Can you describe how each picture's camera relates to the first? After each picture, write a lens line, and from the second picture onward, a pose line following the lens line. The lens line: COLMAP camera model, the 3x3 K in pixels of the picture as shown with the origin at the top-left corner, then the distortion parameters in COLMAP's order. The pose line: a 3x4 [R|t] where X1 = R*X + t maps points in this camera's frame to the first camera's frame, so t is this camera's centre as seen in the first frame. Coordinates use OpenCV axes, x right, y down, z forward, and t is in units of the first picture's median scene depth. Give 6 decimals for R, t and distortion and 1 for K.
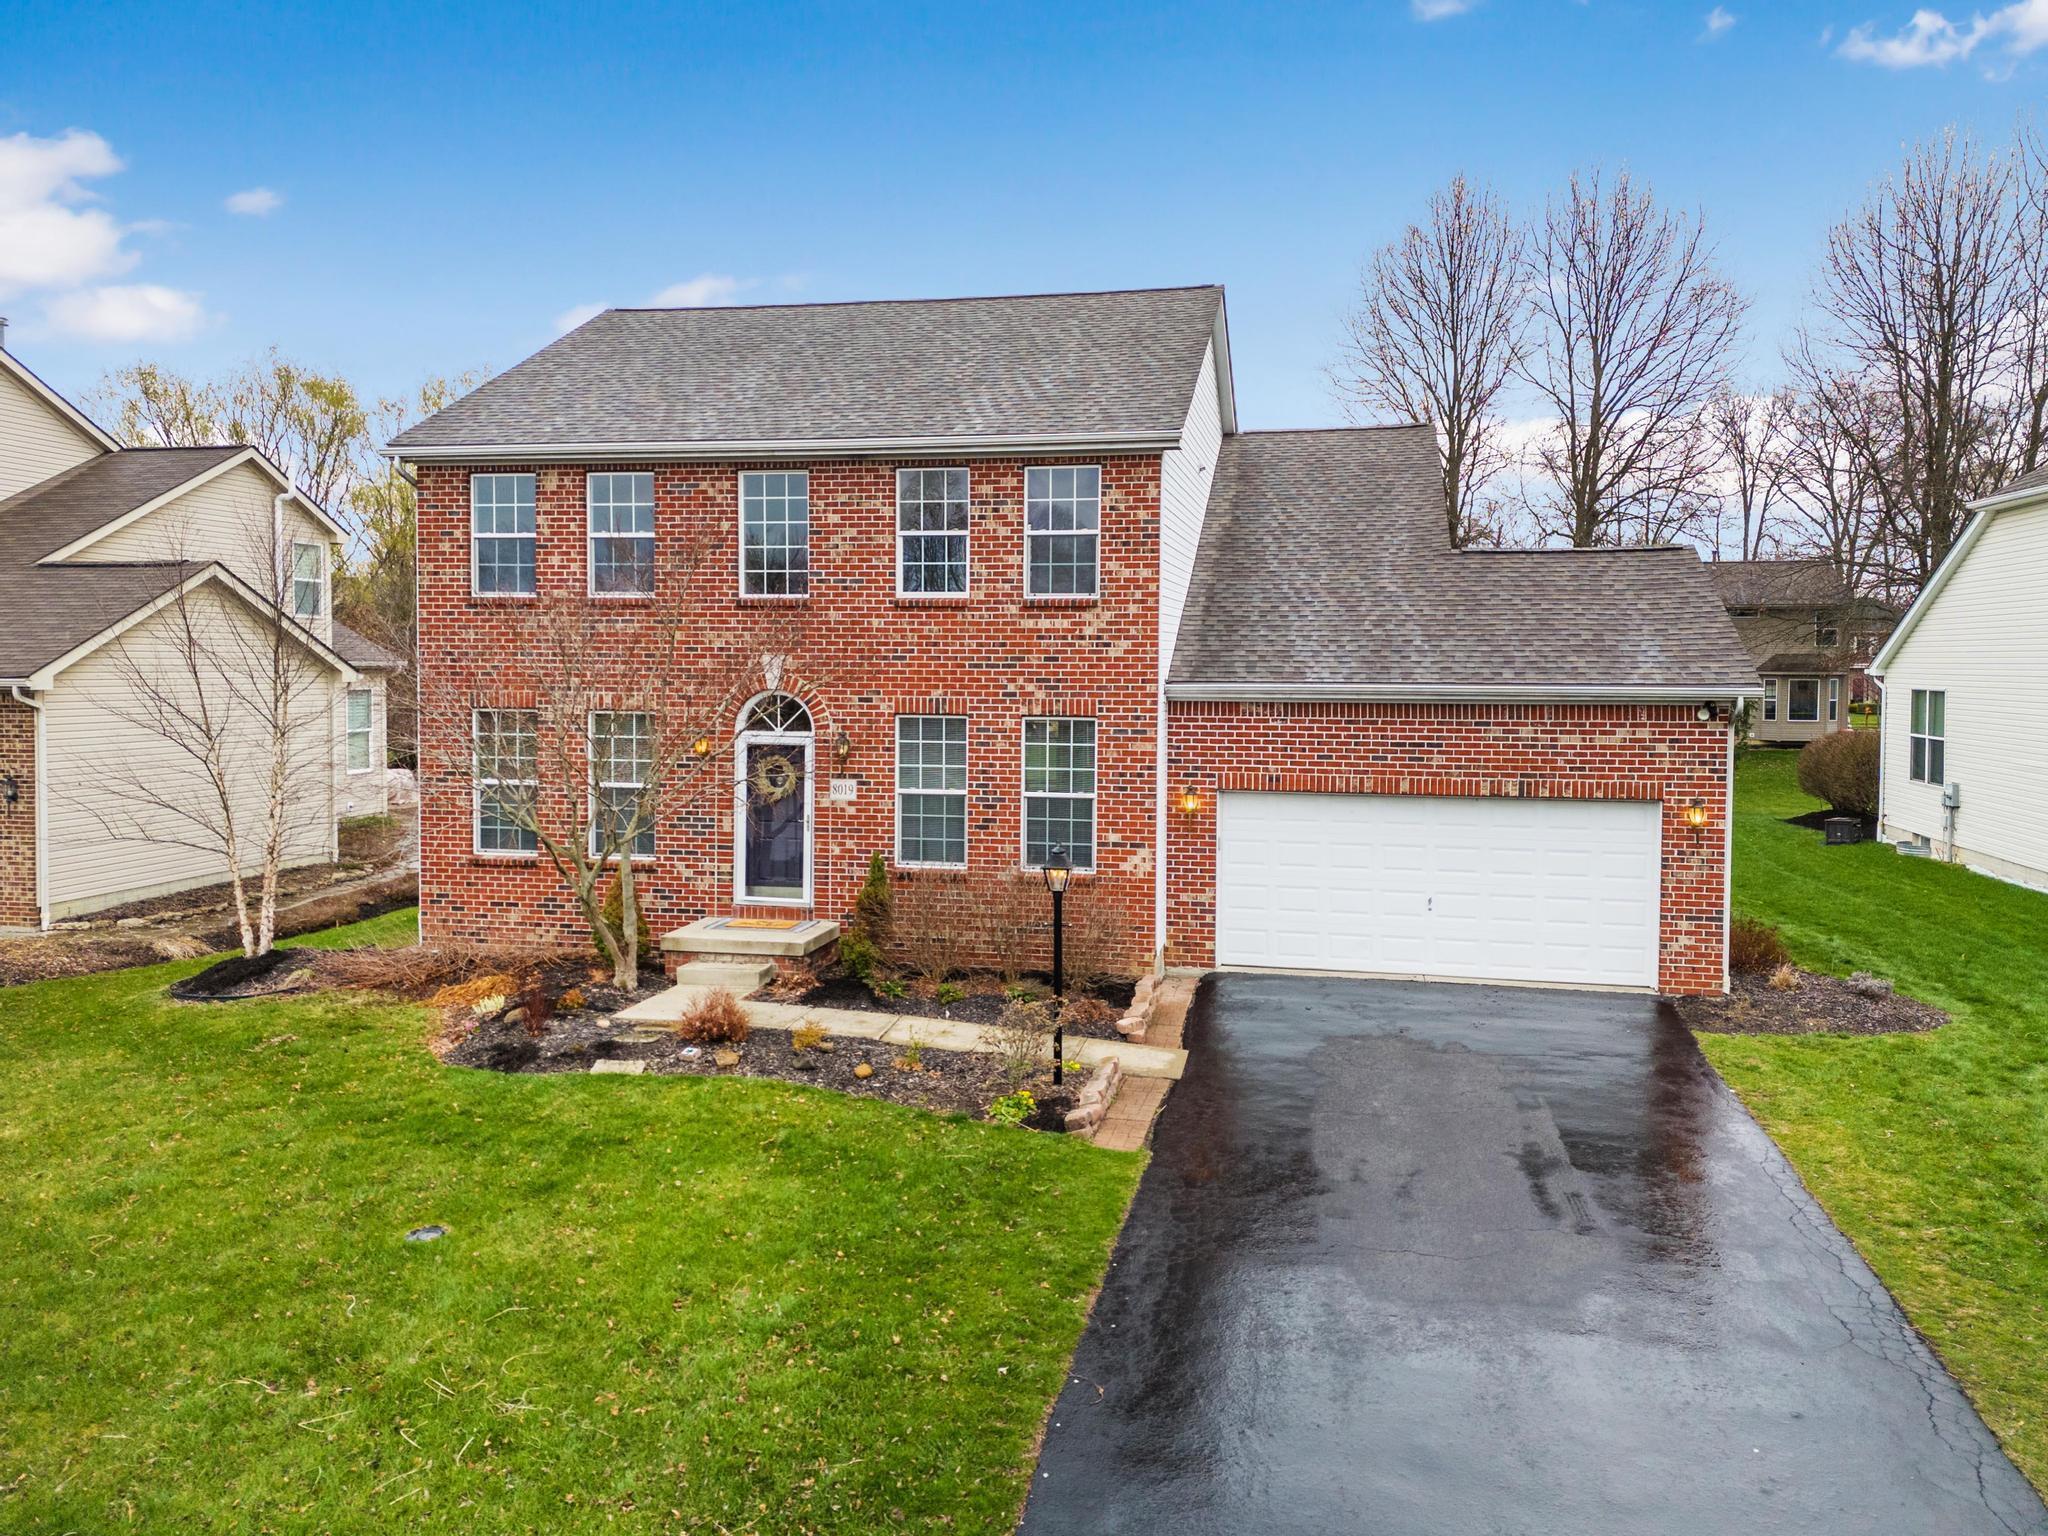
lens RADIAL K [[1537.7, 0, 1020.3], [0, 1537.7, 726.7], [0, 0, 1]] dist [0.077740, -0.060748]
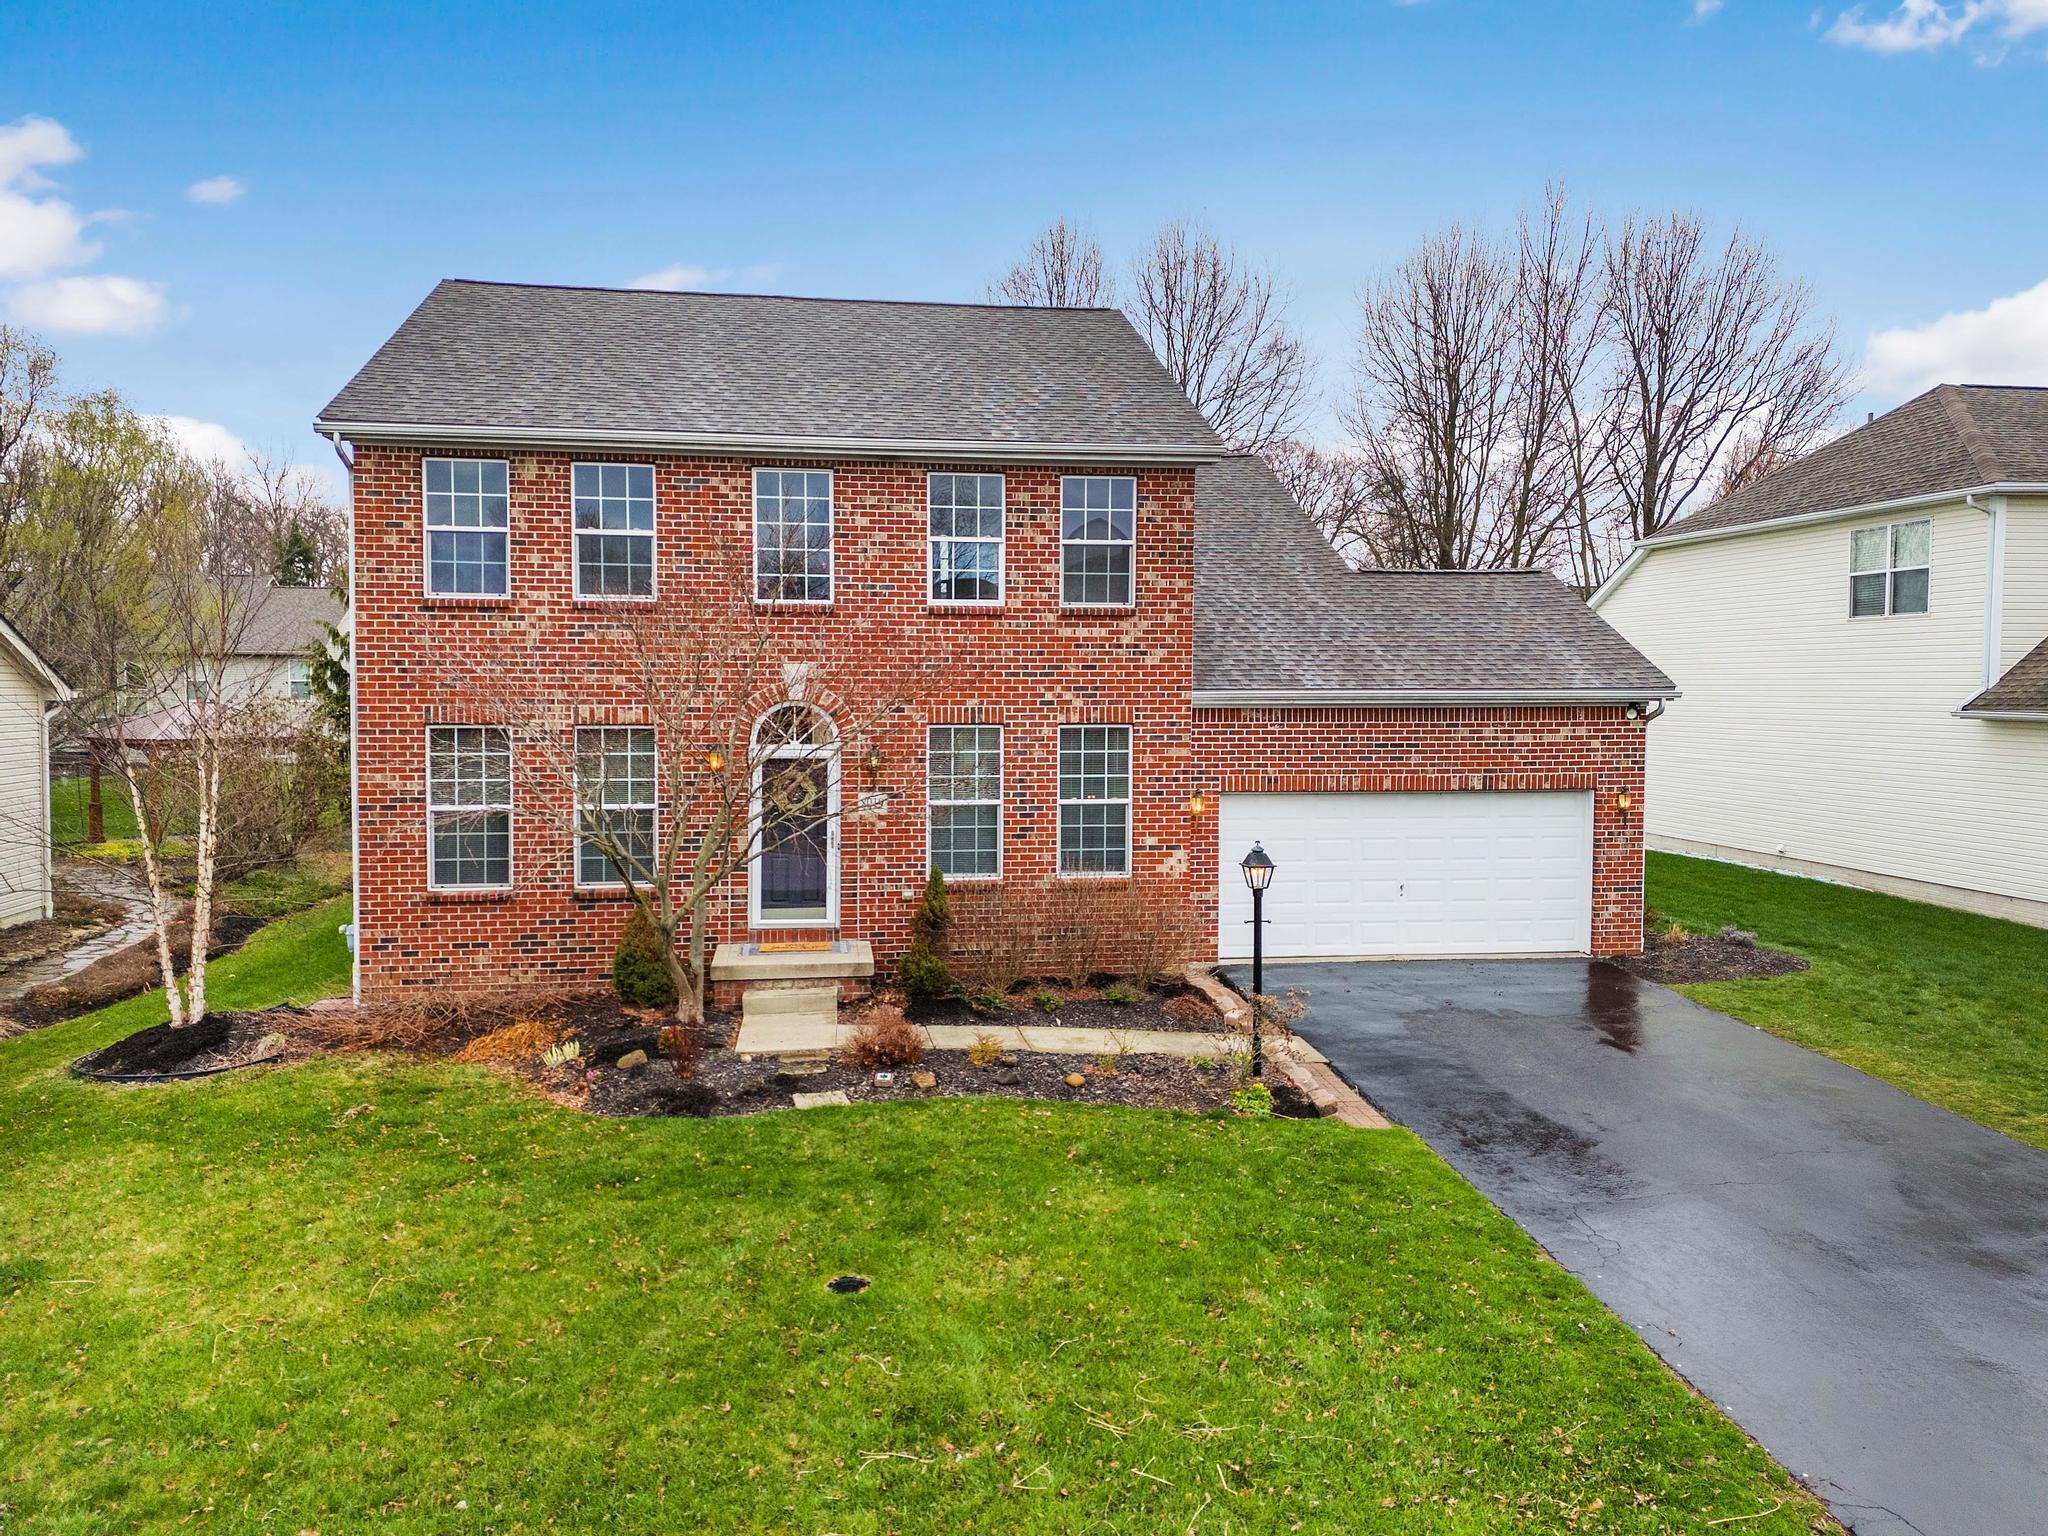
lens RADIAL K [[1513.6, 0, 1020.4], [0, 1513.6, 769.0], [0, 0, 1]] dist [0.077903, -0.063207]
pose [[0.939585, -0.023576, 0.341504, -0.359929], [0.018842, 0.999675, 0.017173, 0.004828], [-0.341798, -0.009701, 0.939723, 0.077001]]
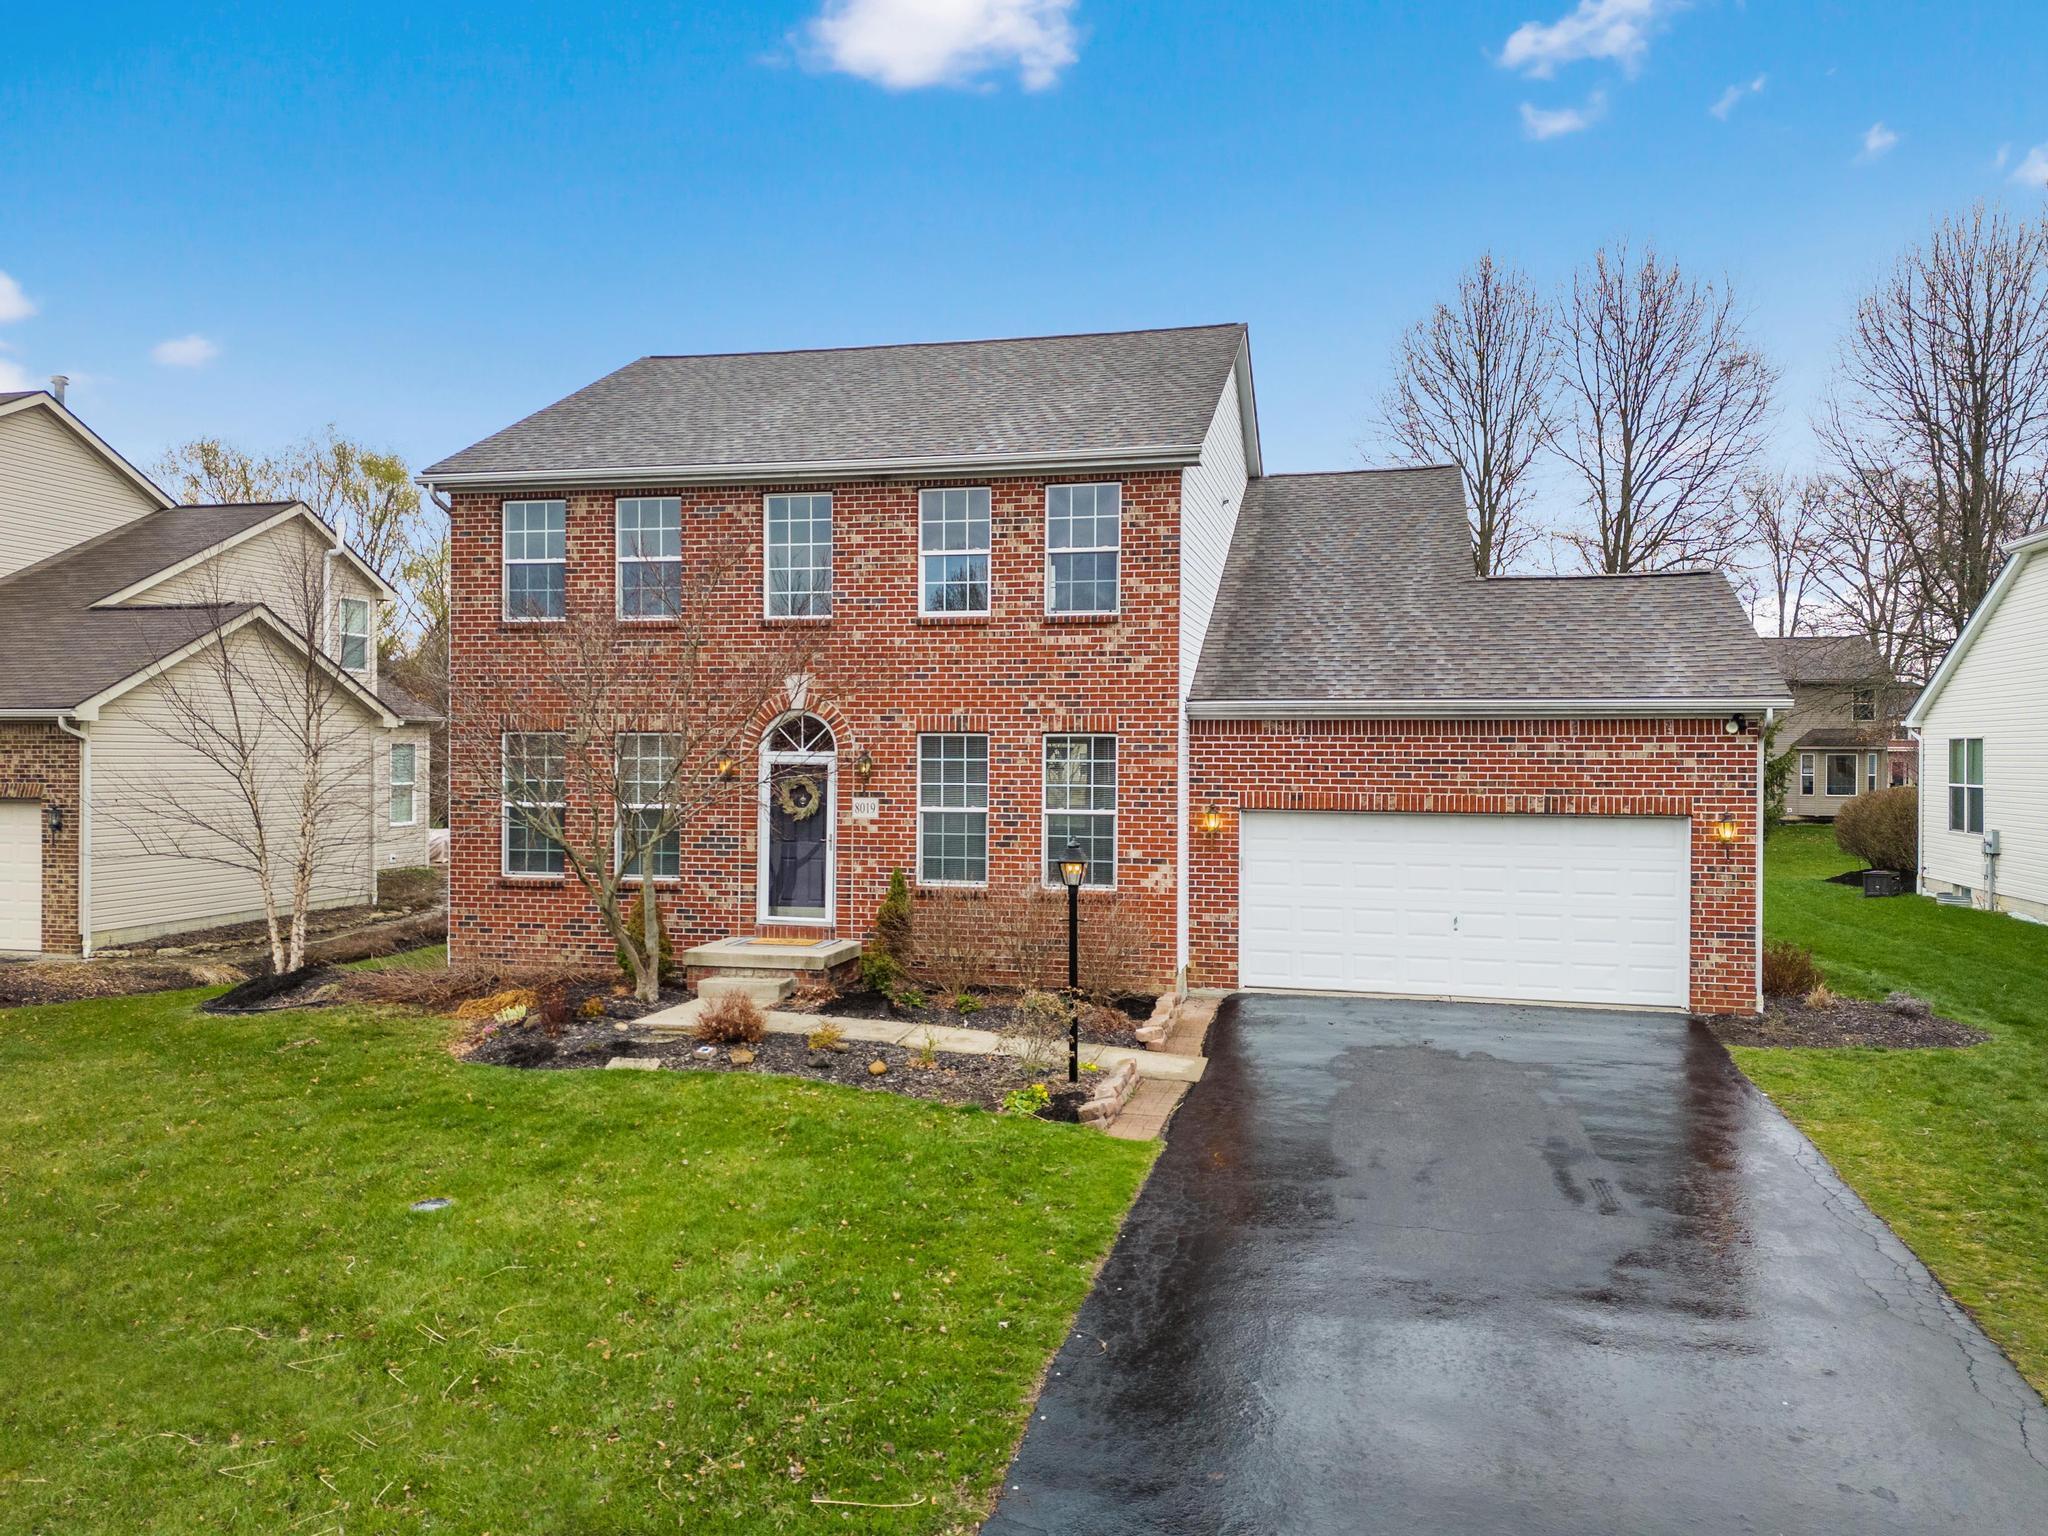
lens RADIAL K [[1513.6, 0, 1020.4], [0, 1513.6, 769.0], [0, 0, 1]] dist [0.077903, -0.063207]
pose [[0.999651, 0.000090, -0.026422, 0.012398], [-0.000972, 0.999443, -0.033355, 0.049129], [0.026404, 0.033369, 0.999094, 0.015249]]
